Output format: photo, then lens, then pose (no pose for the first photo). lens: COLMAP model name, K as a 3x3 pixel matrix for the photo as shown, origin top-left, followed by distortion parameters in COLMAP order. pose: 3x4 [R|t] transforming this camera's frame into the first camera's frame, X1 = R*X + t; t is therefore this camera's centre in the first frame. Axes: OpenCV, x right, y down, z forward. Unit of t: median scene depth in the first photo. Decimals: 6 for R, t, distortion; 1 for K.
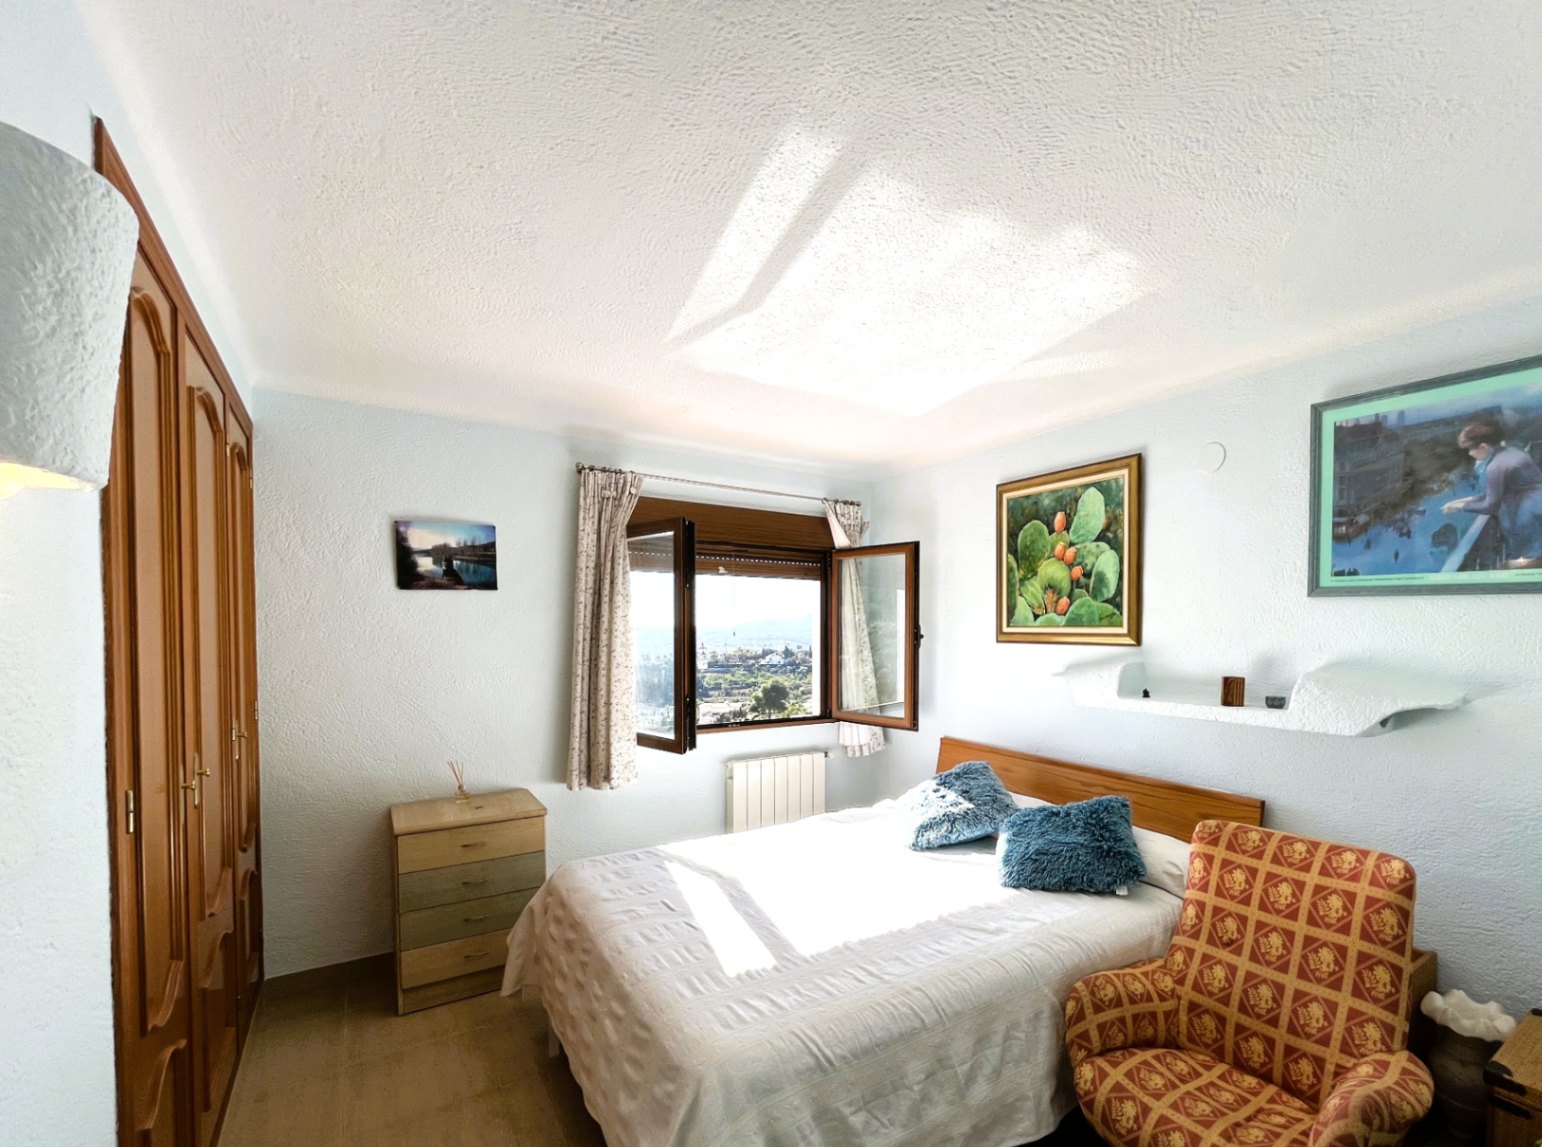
lens RADIAL K [[823.5, 0, 773.4], [0, 823.5, 651.3], [0, 0, 1]] dist [-0.001283, -0.000093]
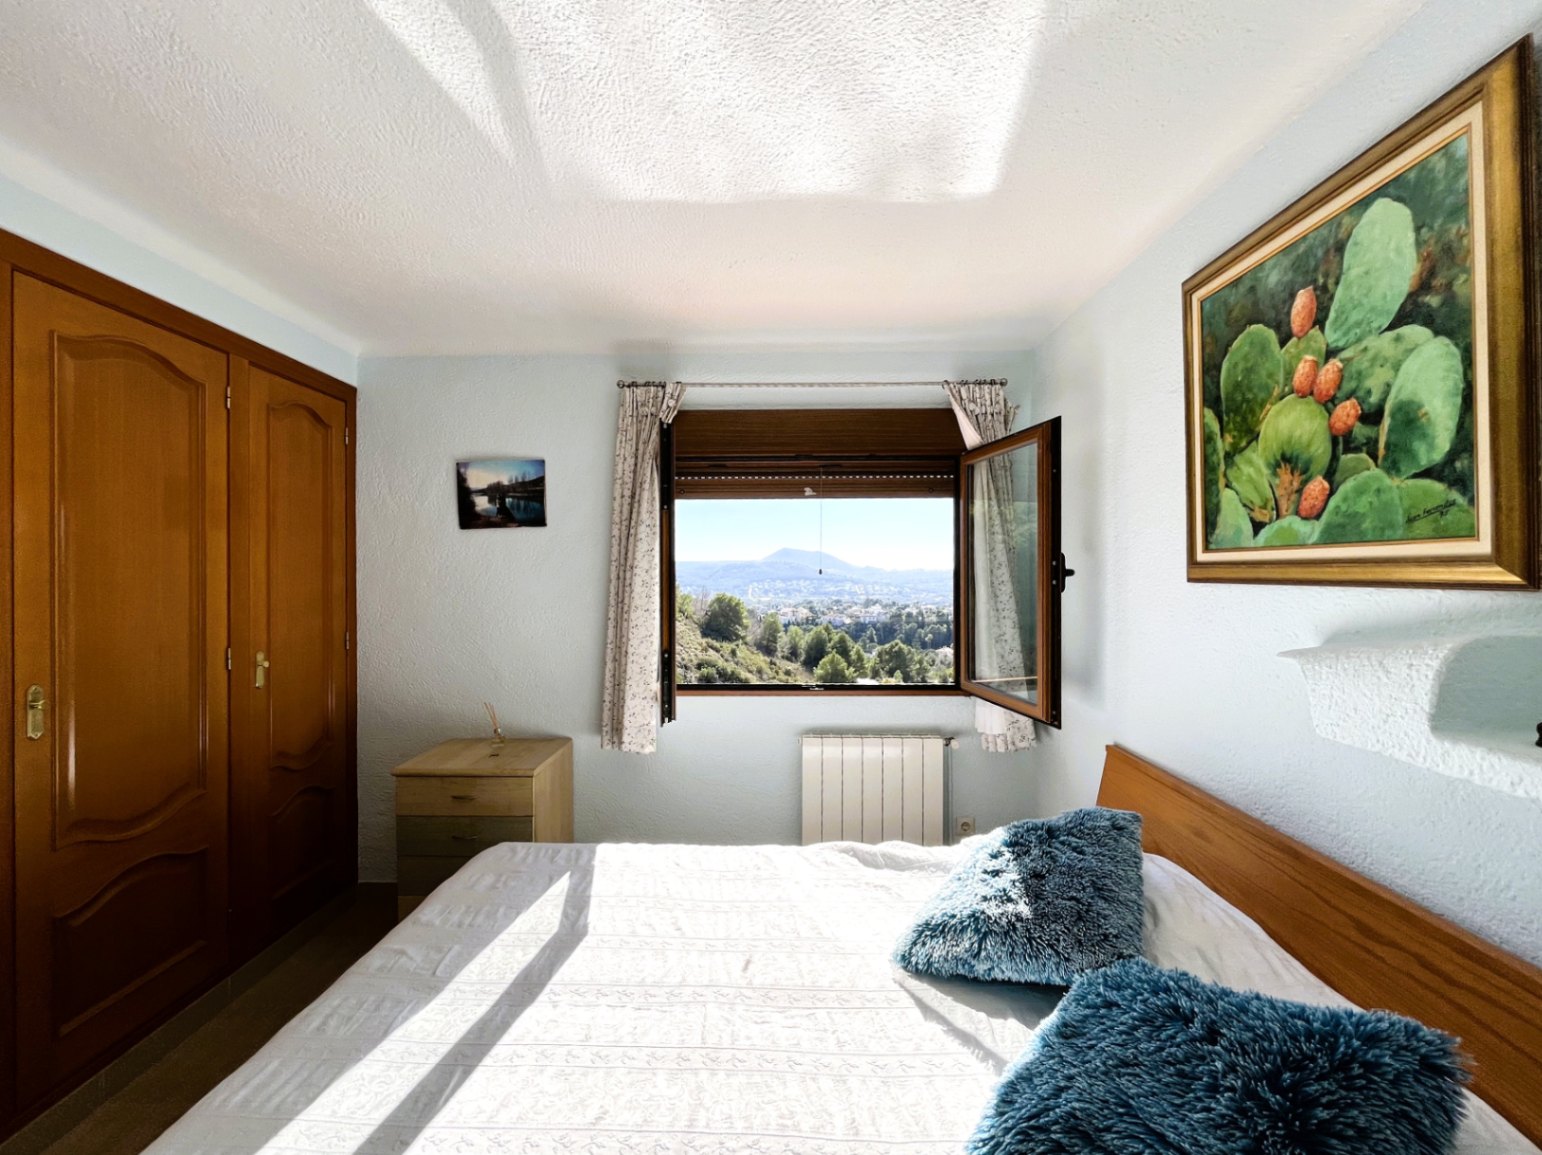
lens RADIAL K [[645.1, 0, 771.0], [0, 645.1, 577.5], [0, 0, 1]] dist [-0.001888, -0.000781]
pose [[0.813005, -0.003462, -0.582246, 0.317793], [-0.011312, 0.999700, -0.021739, -0.001780], [0.582146, 0.024260, 0.812722, 0.554739]]
